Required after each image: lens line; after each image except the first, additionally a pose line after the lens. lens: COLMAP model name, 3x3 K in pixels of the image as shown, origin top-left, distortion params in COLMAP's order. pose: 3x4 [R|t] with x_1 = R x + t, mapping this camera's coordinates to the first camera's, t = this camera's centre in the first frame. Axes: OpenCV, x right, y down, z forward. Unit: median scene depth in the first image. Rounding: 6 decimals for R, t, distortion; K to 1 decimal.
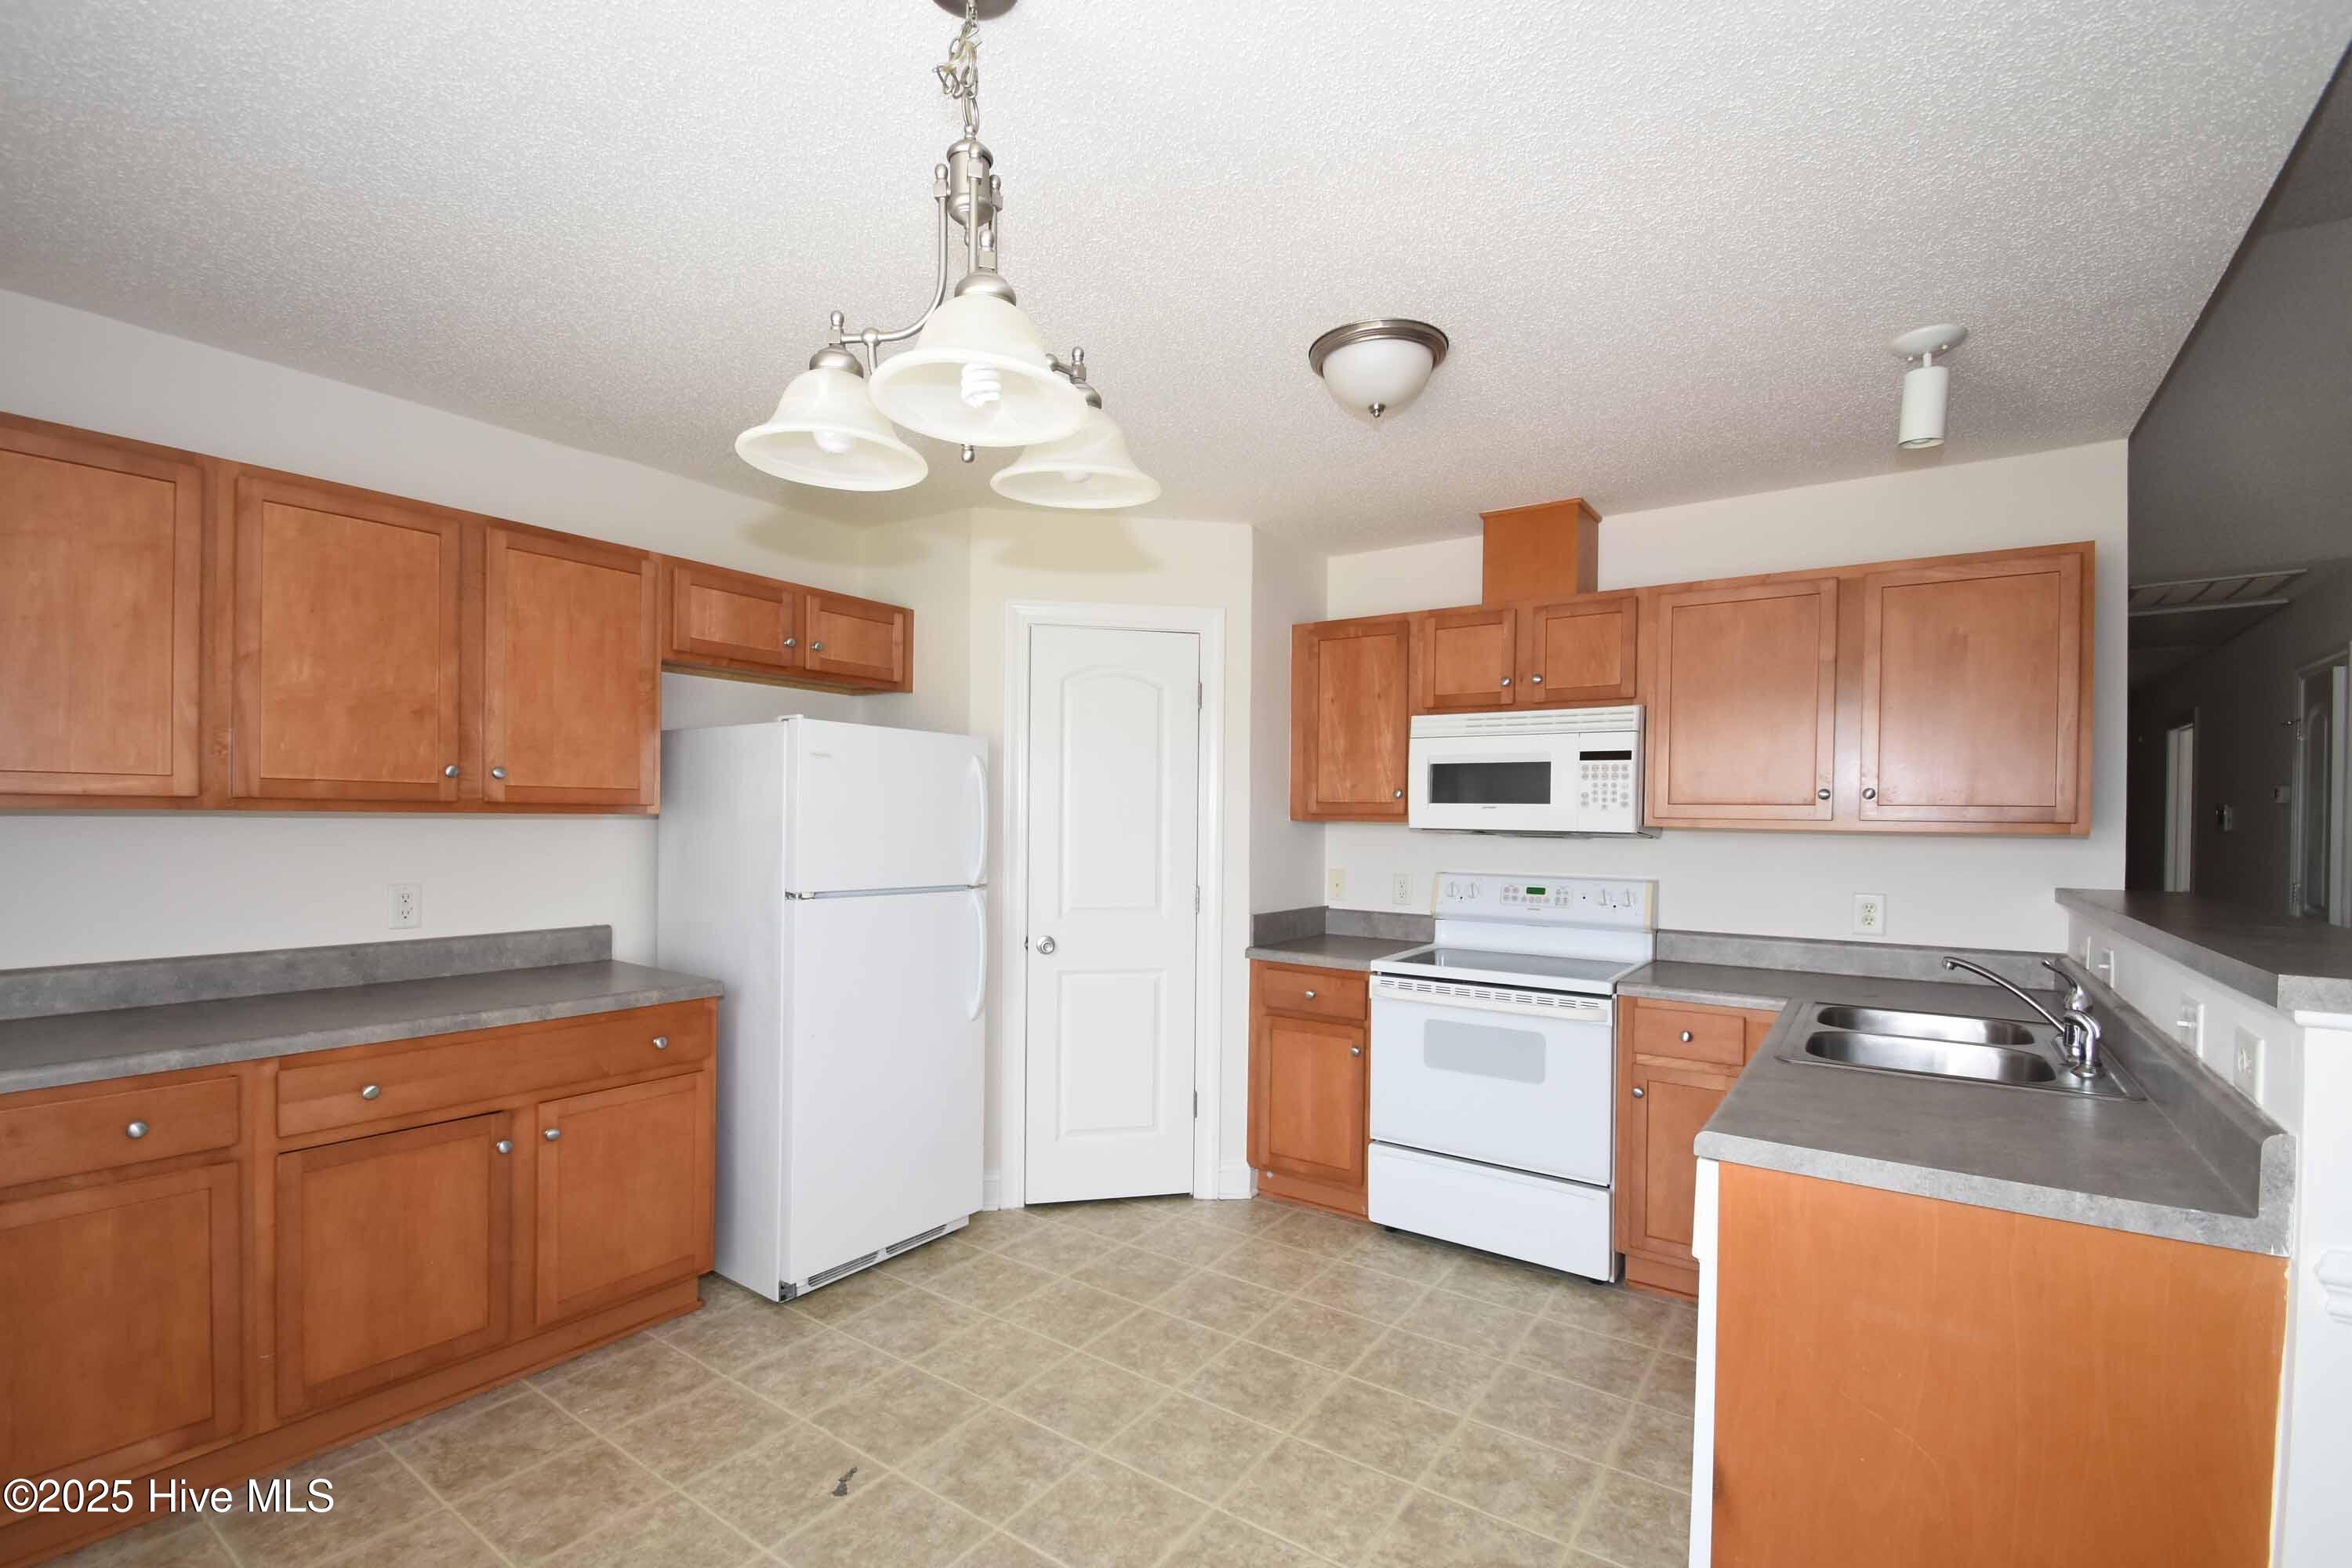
lens RADIAL K [[1038.3, 0, 1156.4], [0, 1038.3, 826.6], [0, 0, 1]] dist [-0.000466, -0.000540]
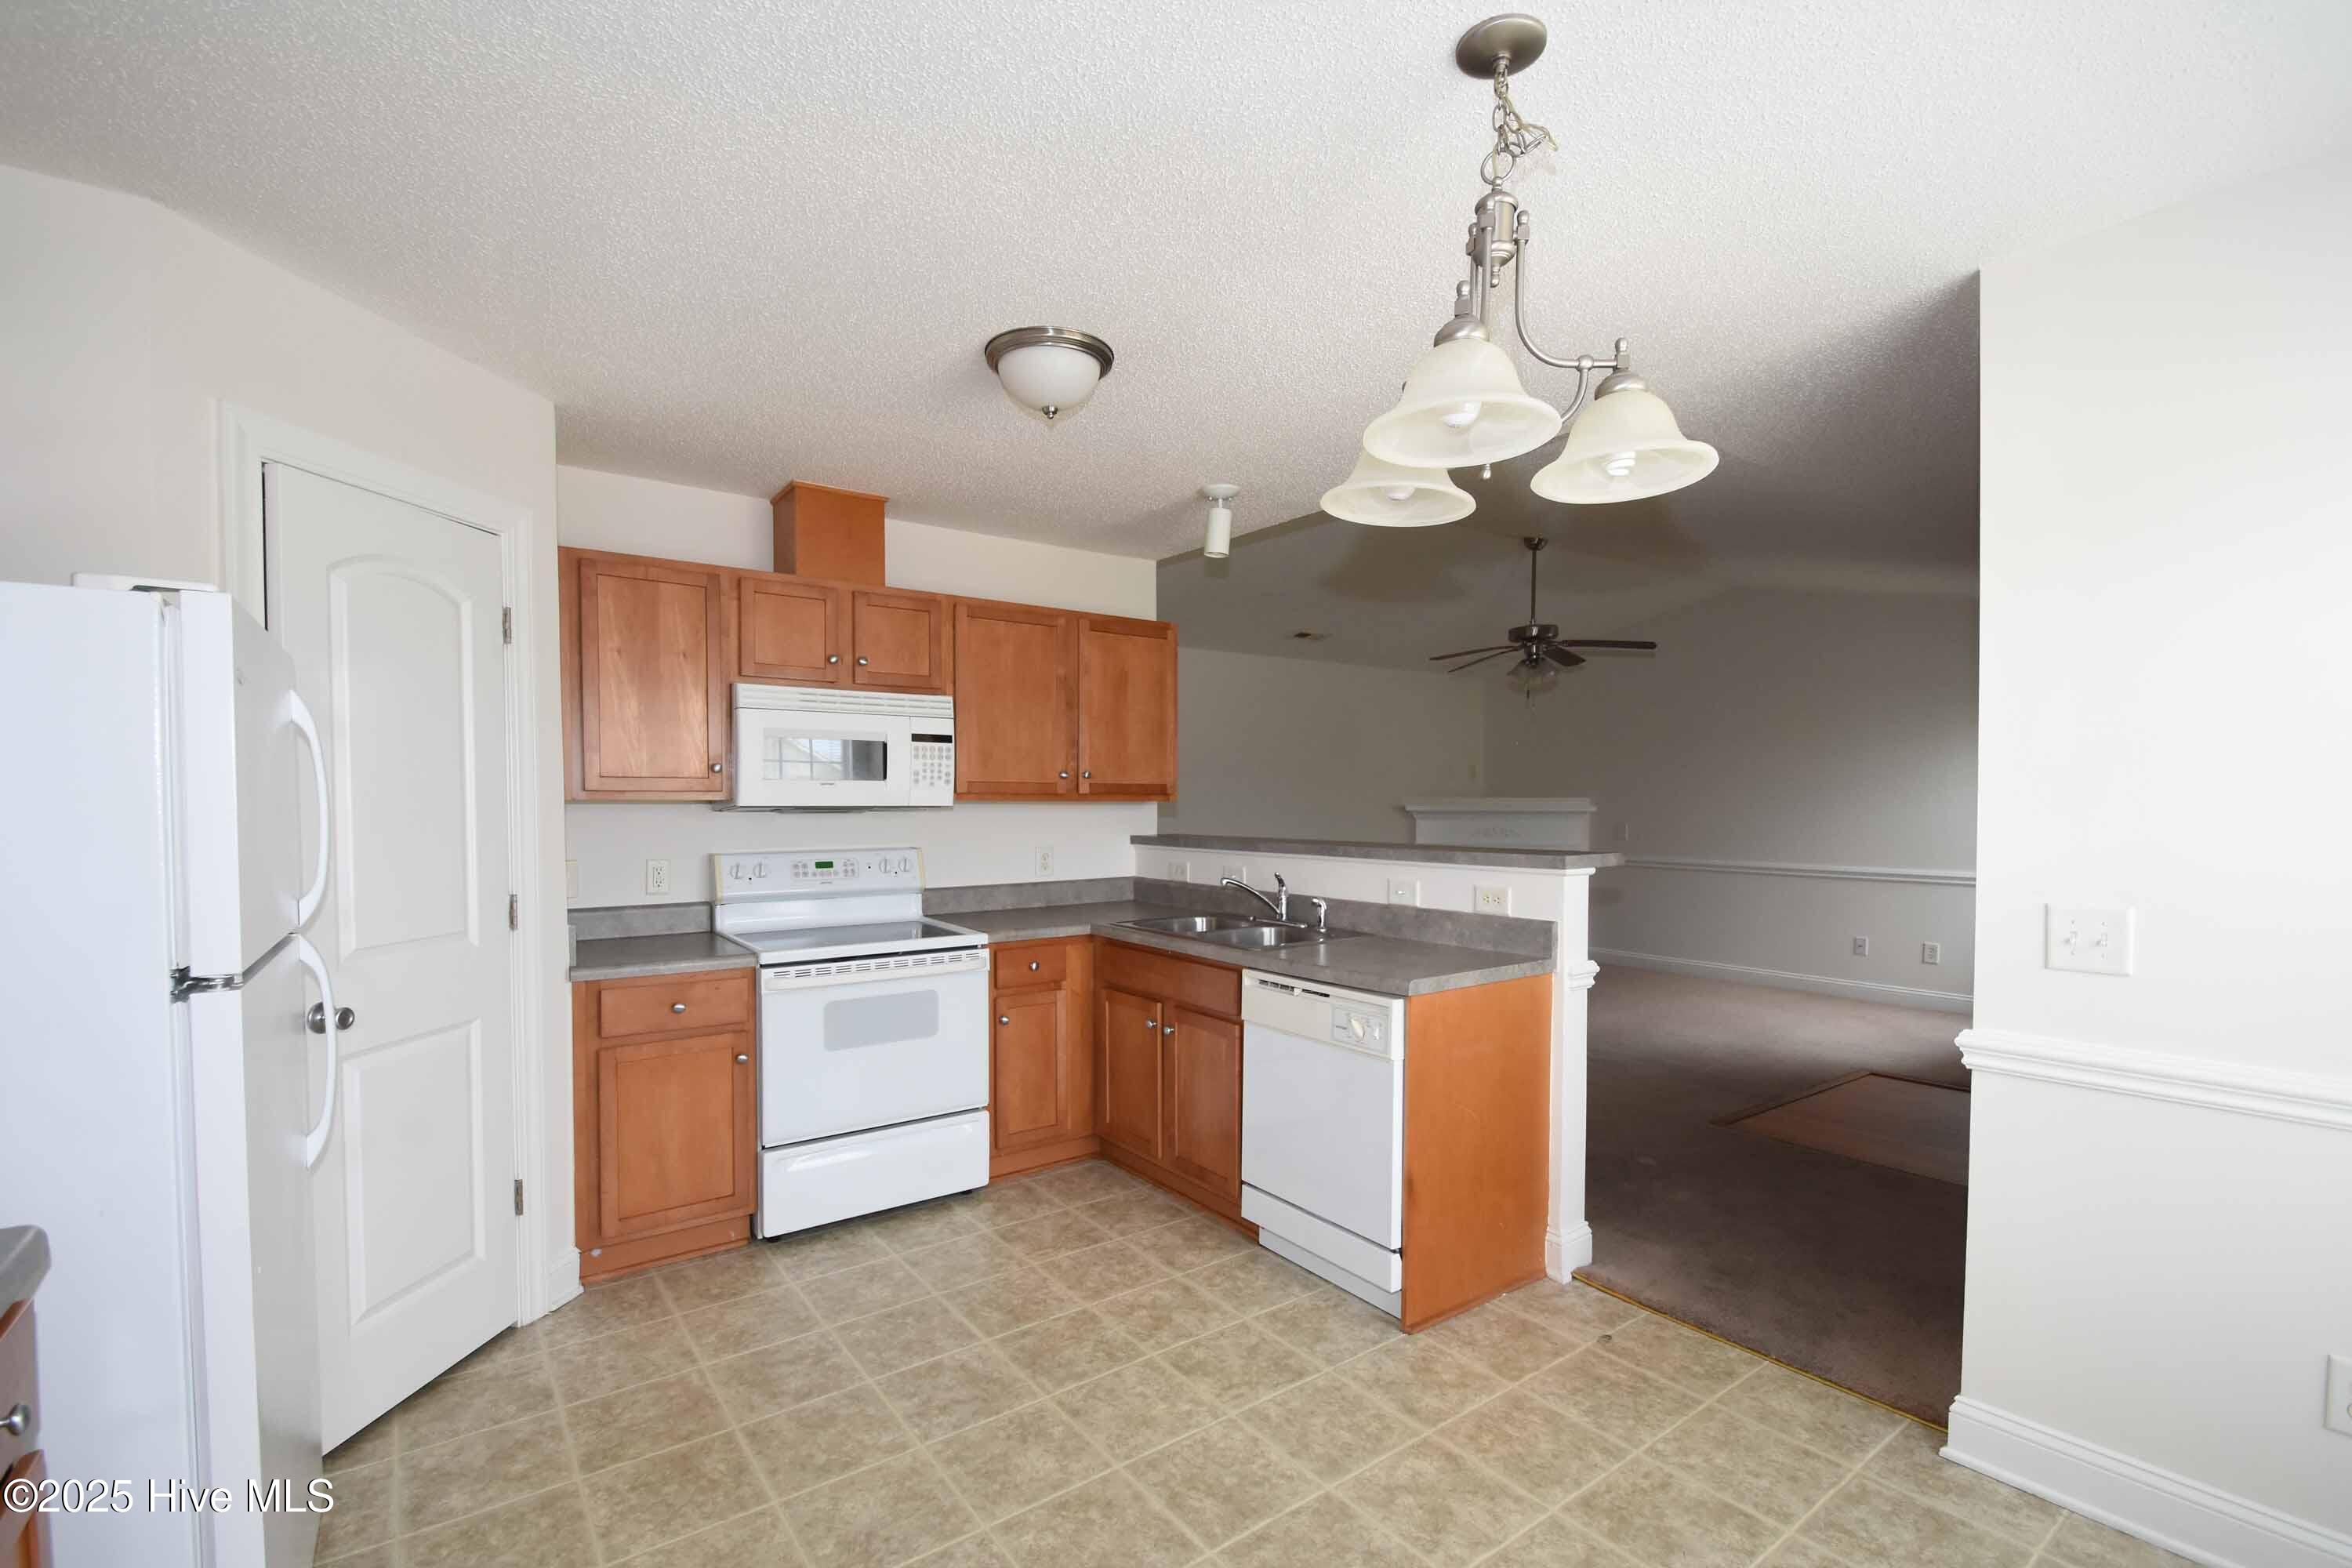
lens RADIAL K [[1038.3, 0, 1156.4], [0, 1038.3, 826.6], [0, 0, 1]] dist [-0.000466, -0.000540]
pose [[0.318001, -0.038864, 0.947294, -0.559820], [0.014557, 0.999242, 0.036109, -0.009328], [-0.947979, 0.002307, 0.318325, 0.403740]]
